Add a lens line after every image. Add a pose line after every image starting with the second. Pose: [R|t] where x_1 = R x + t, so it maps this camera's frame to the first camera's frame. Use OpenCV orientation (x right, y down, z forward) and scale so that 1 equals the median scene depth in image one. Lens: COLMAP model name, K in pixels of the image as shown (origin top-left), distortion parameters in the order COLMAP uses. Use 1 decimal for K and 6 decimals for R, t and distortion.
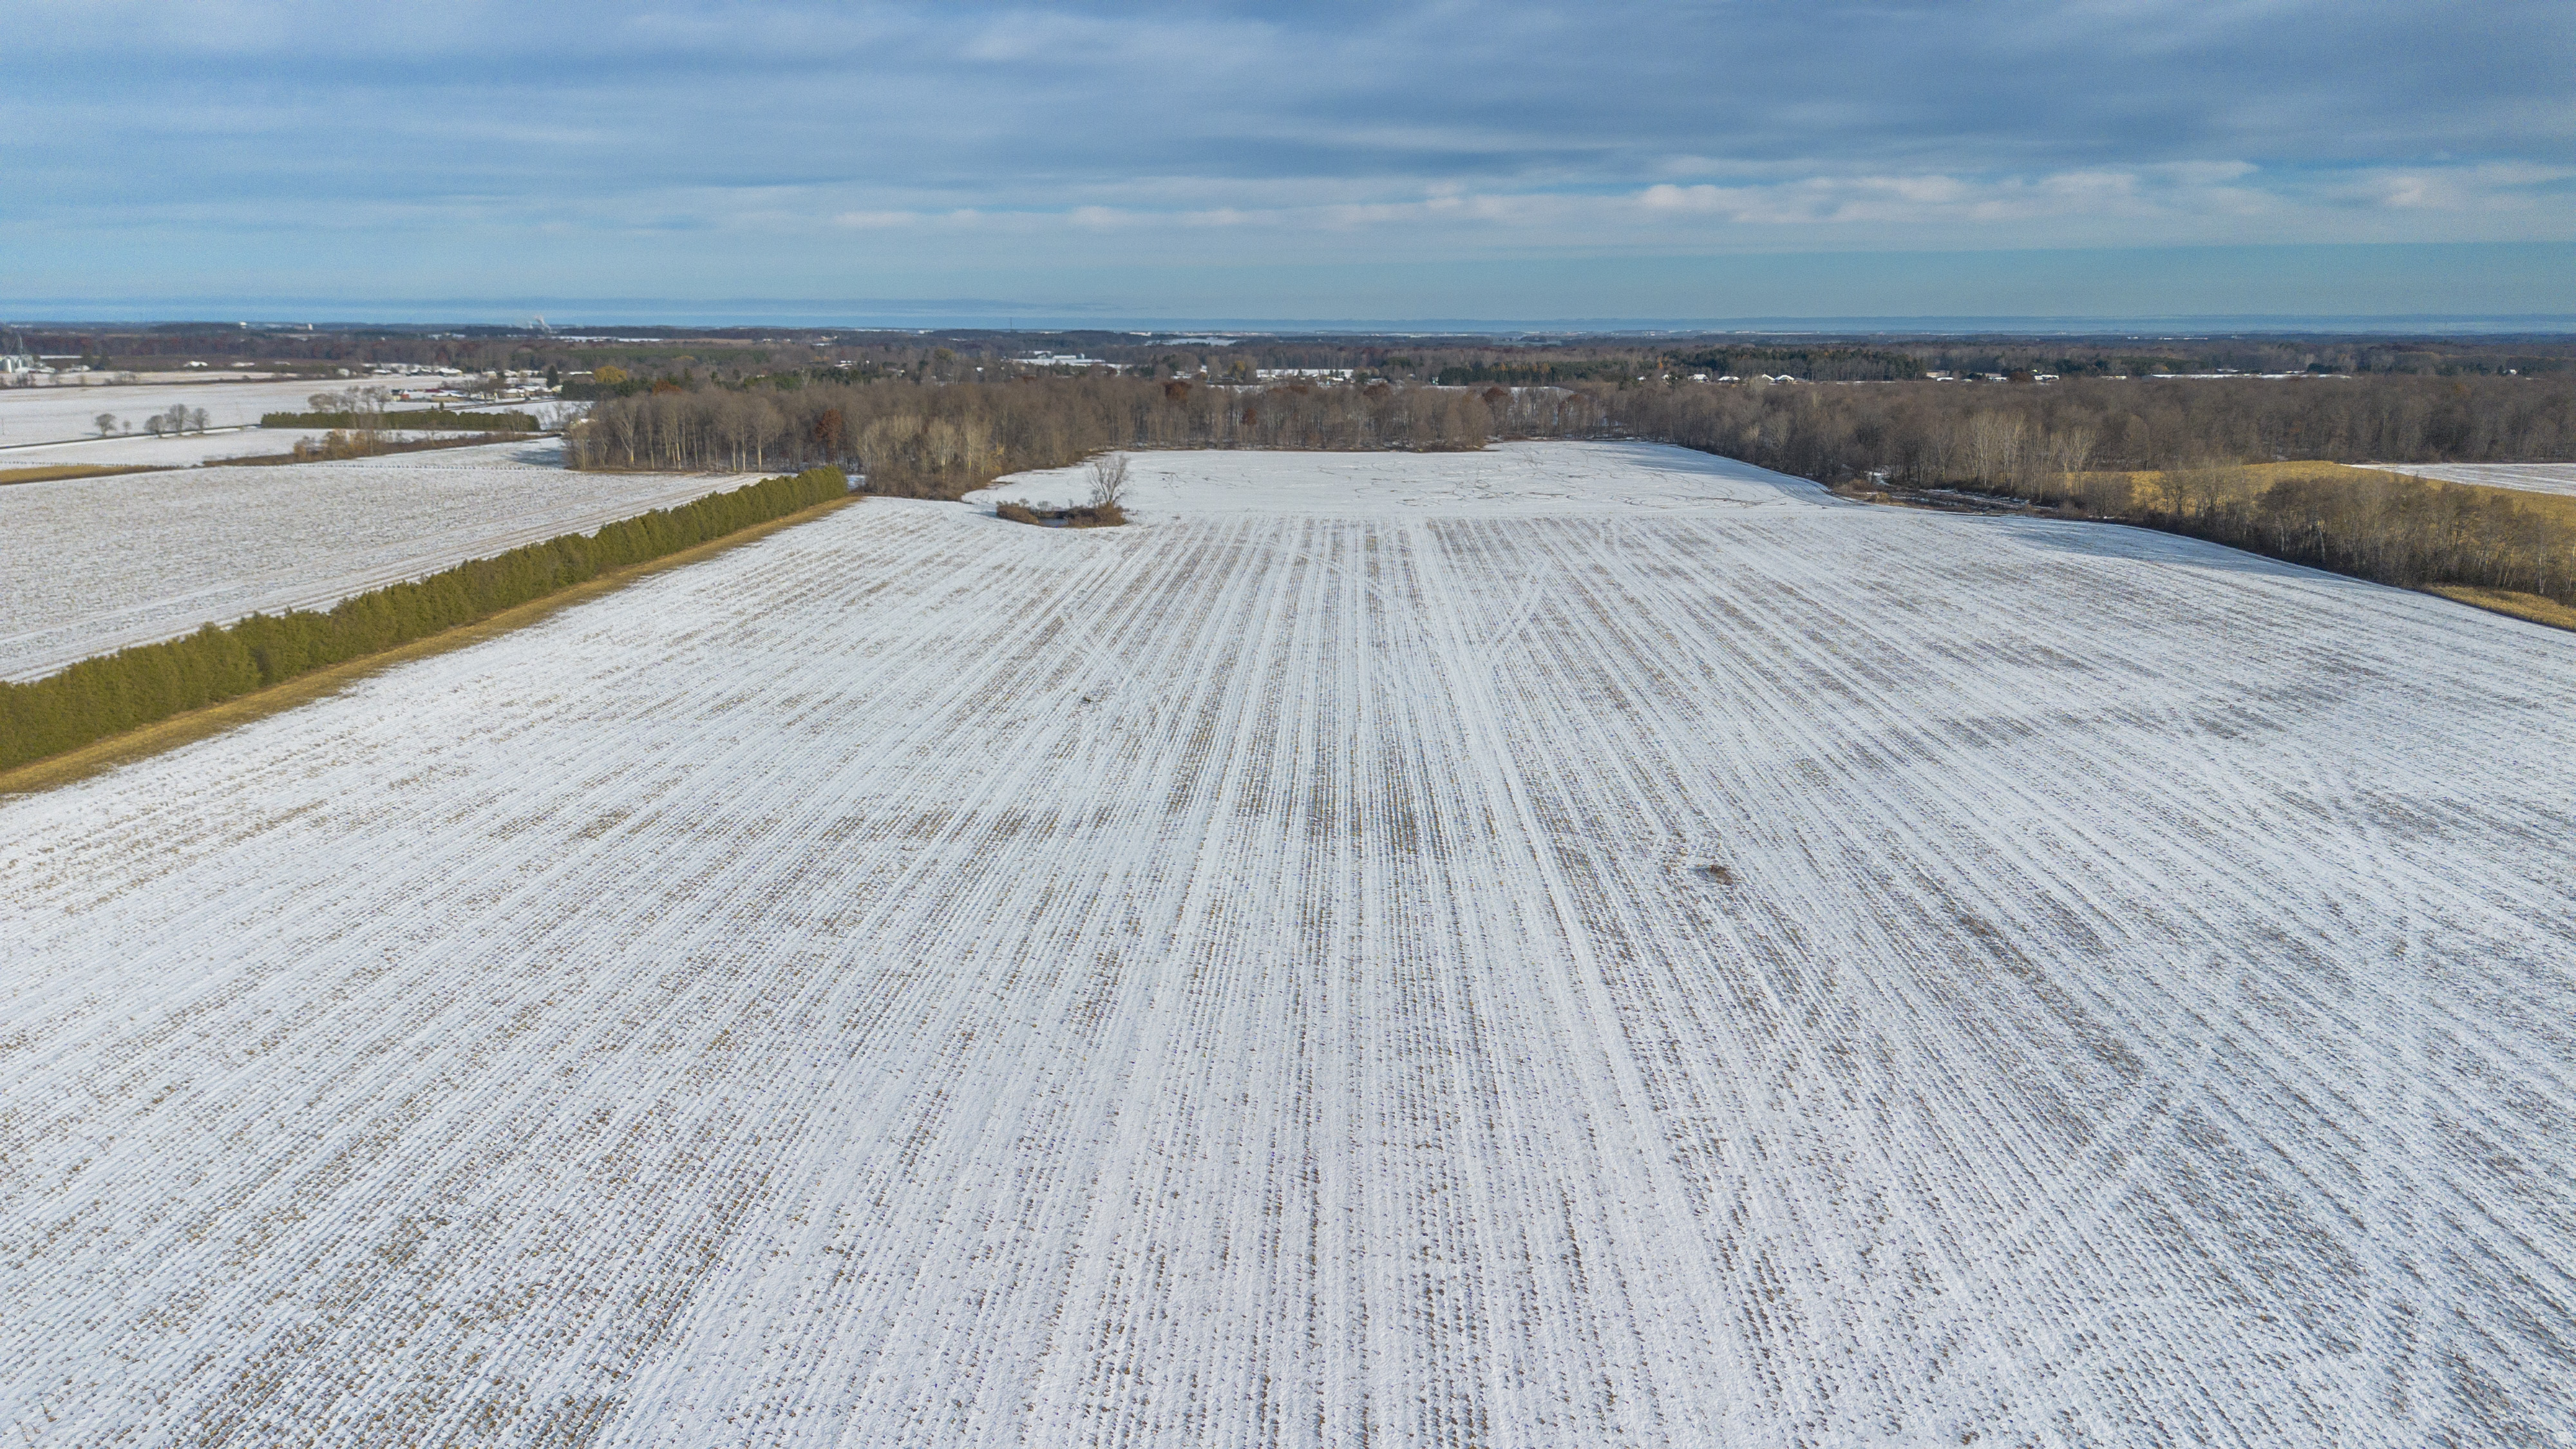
lens RADIAL K [[1789.5, 0, 1288.0], [0, 1789.5, 724.5], [0, 0, 1]] dist [0.007834, -0.001028]
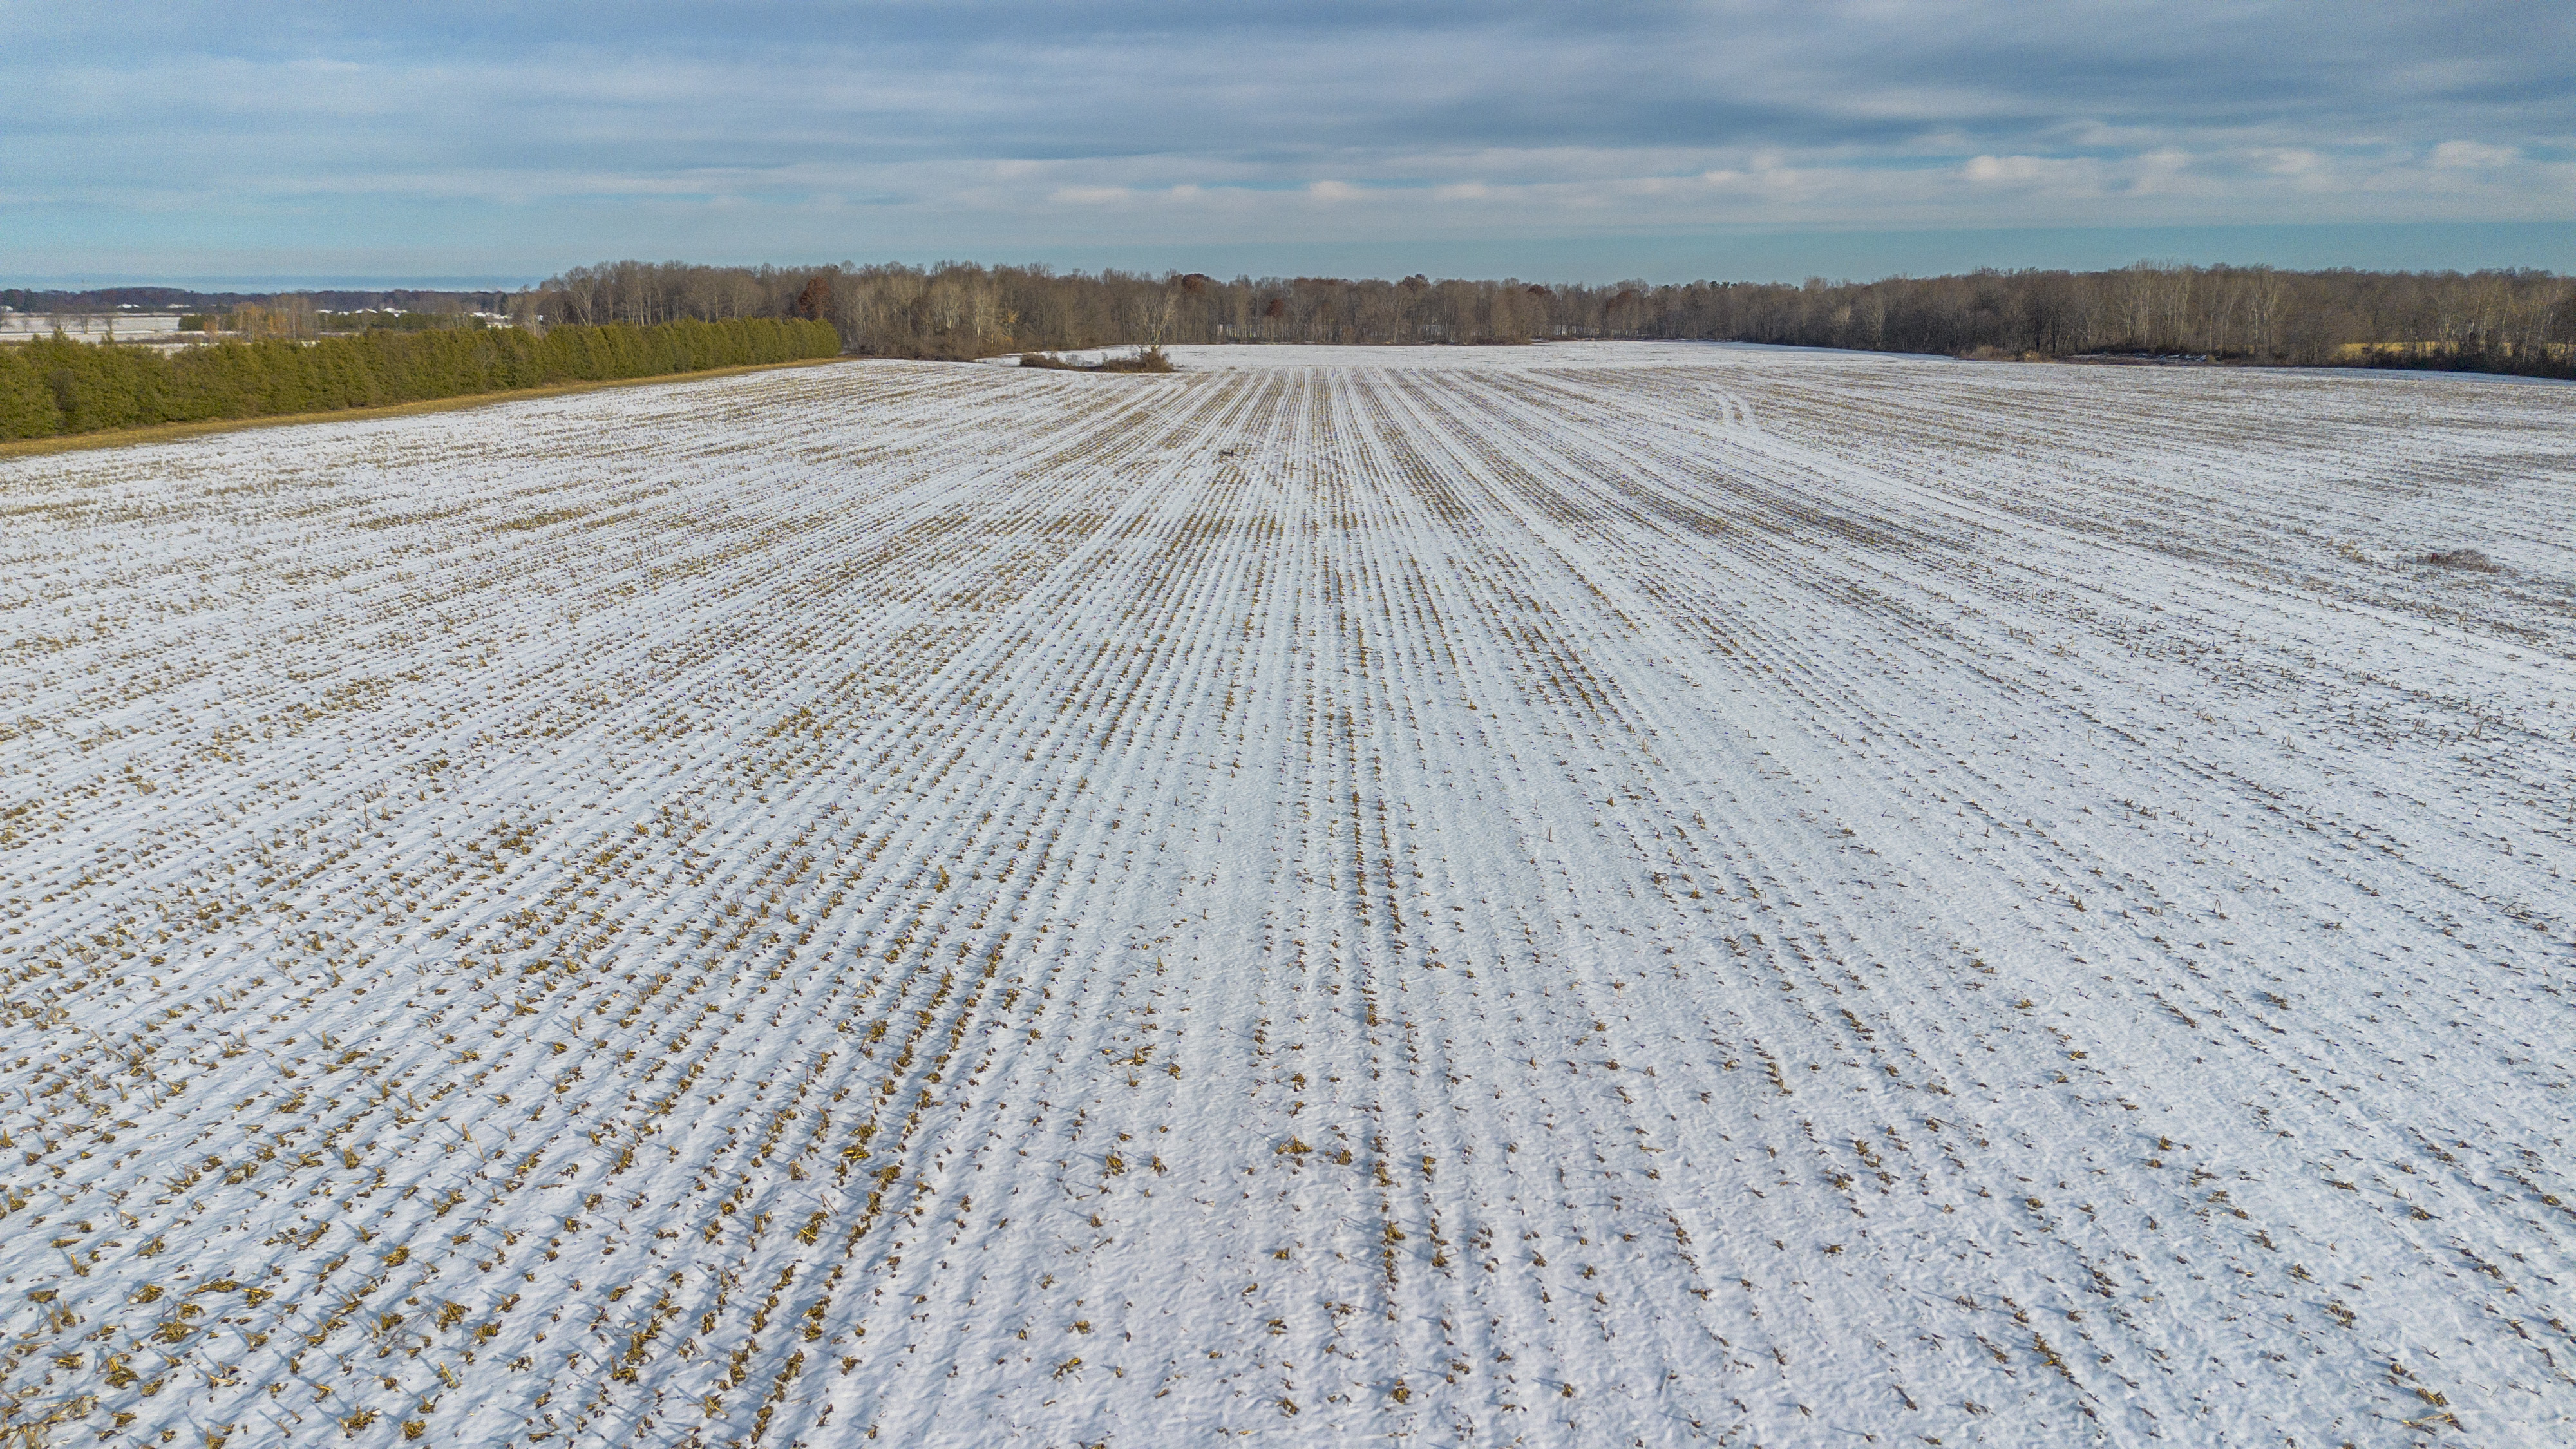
lens RADIAL K [[1777.2, 0, 1288.0], [0, 1777.2, 724.5], [0, 0, 1]] dist [0.054544, -0.068042]
pose [[0.999799, -0.001798, 0.019990, -0.108267], [0.001554, 0.999924, 0.012207, 0.091324], [-0.020011, -0.012173, 0.999726, 0.295616]]
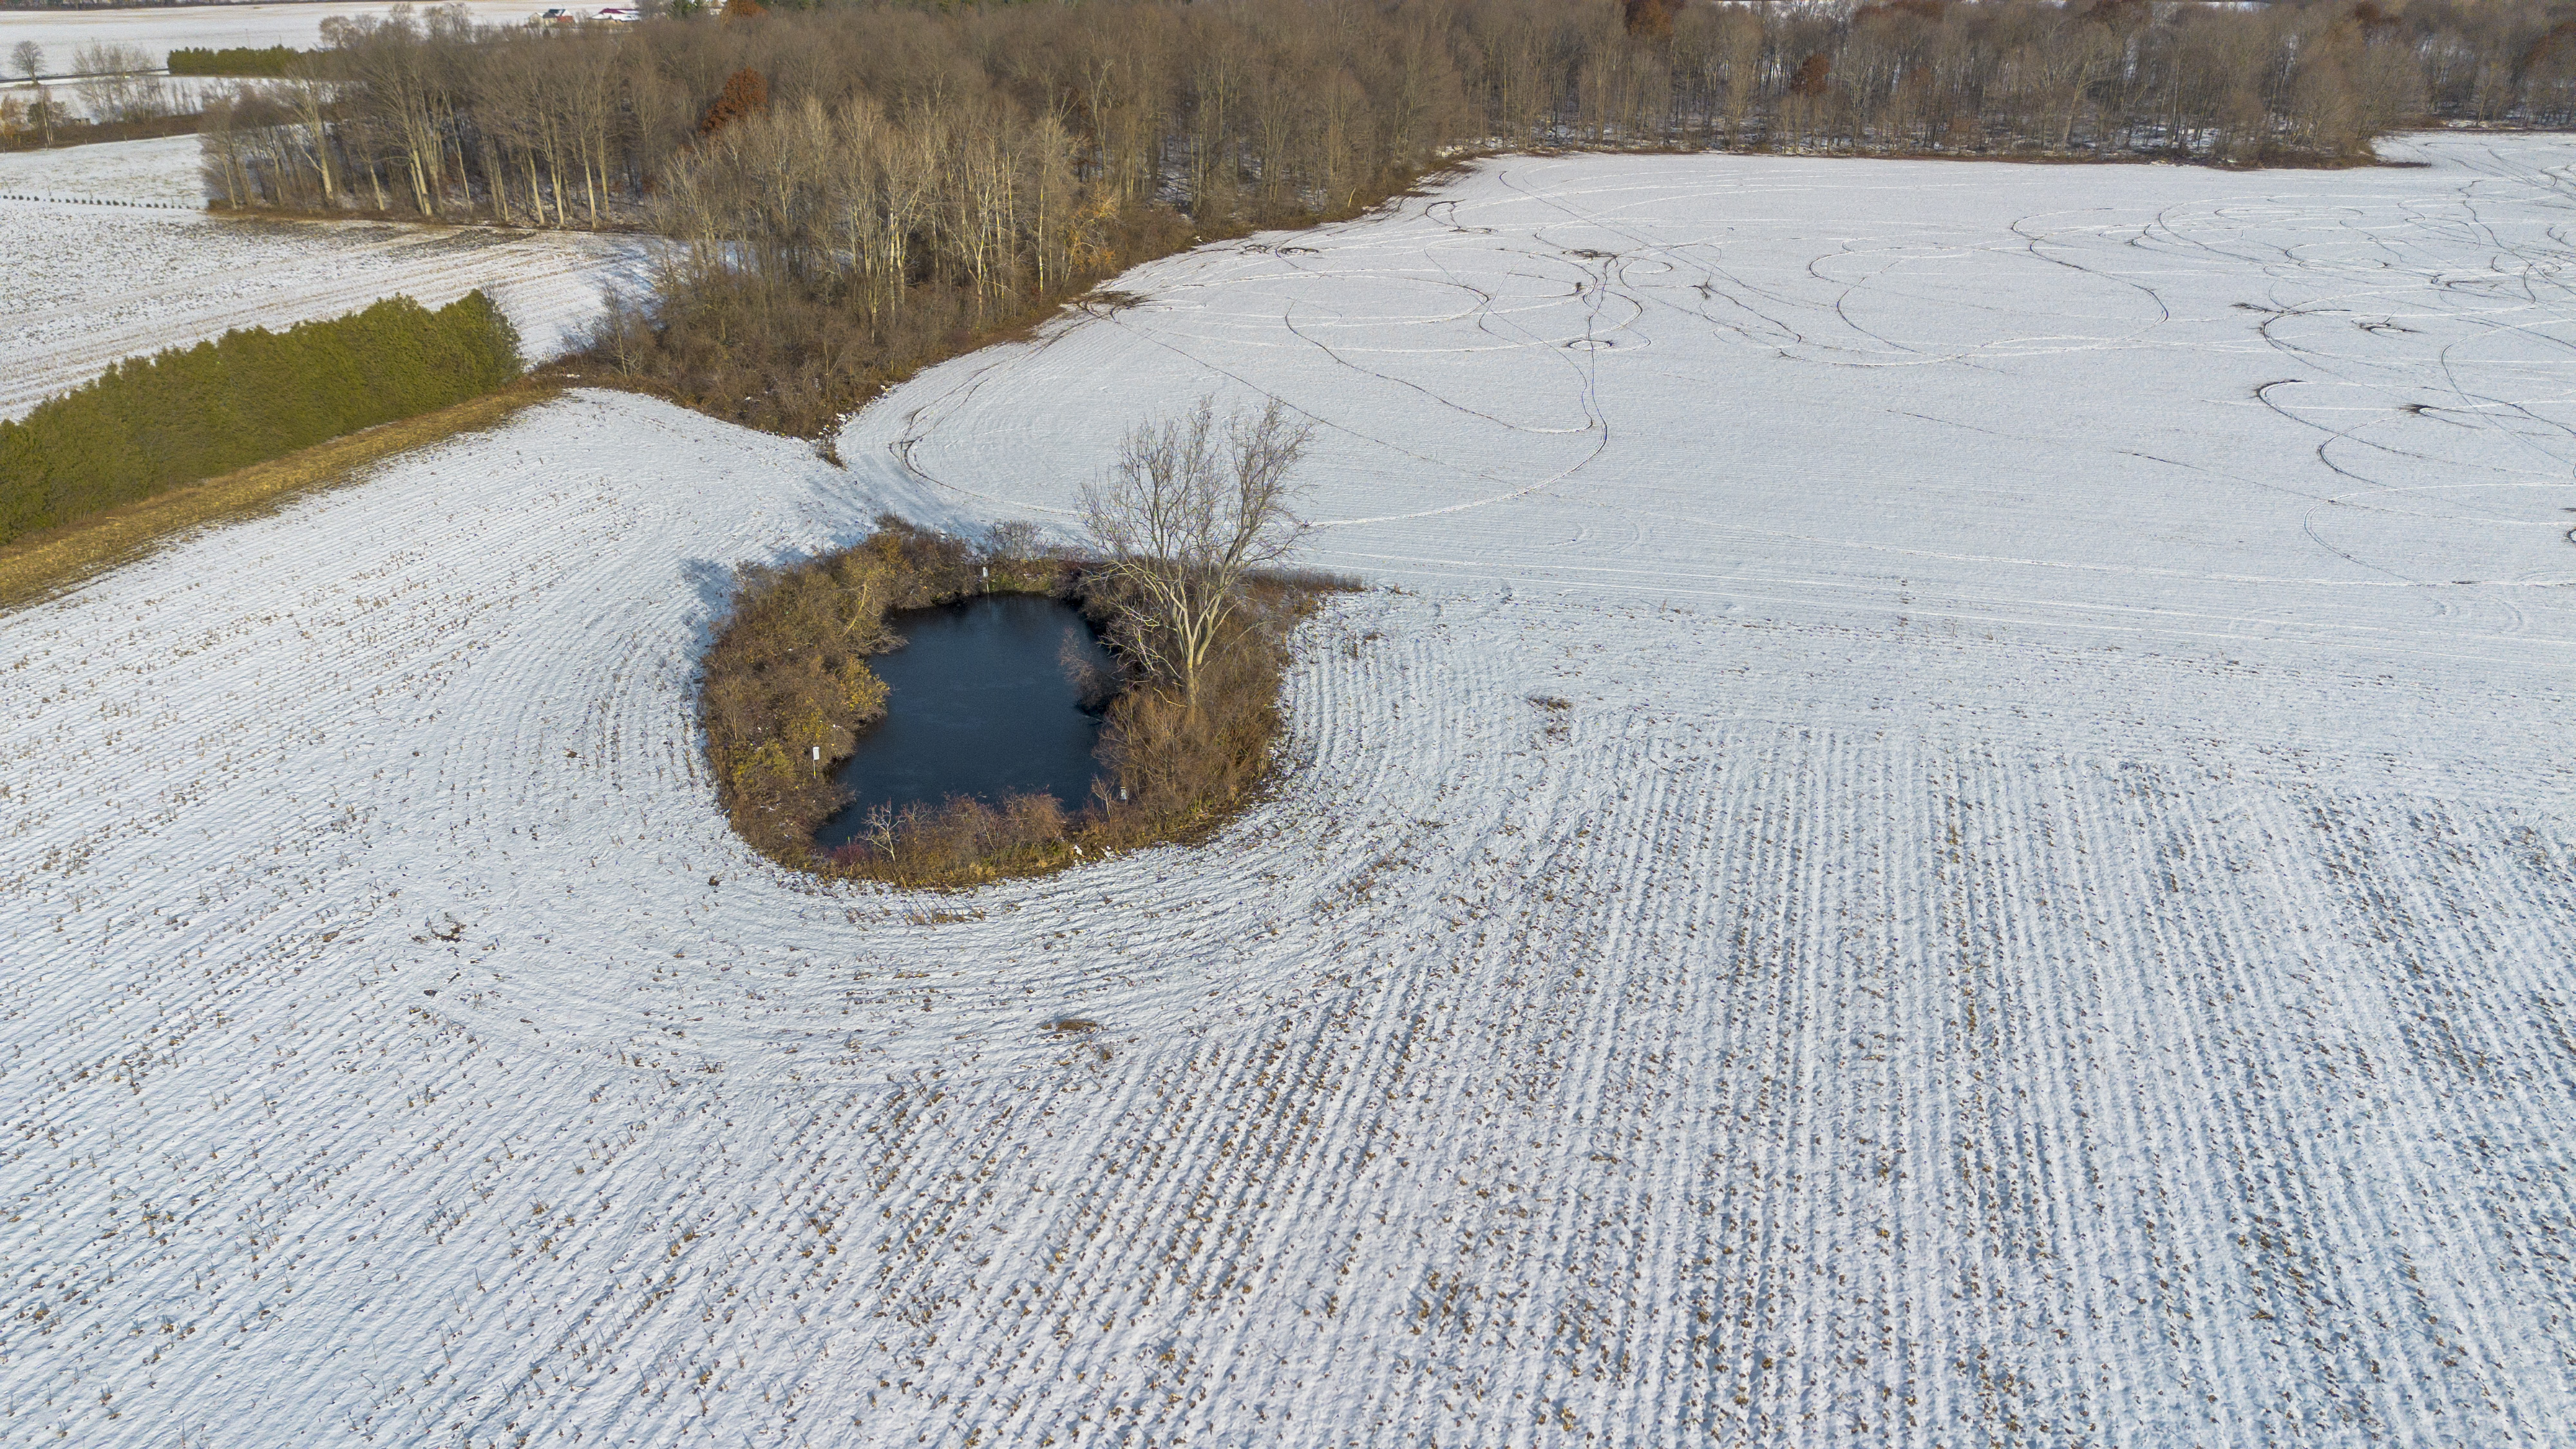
lens RADIAL K [[1789.5, 0, 1288.0], [0, 1789.5, 724.5], [0, 0, 1]] dist [0.007834, -0.001028]
pose [[0.968207, 0.095294, -0.231290, -0.093417], [-0.049222, 0.979097, 0.197350, -0.306437], [0.245262, -0.179691, 0.952658, 1.646175]]
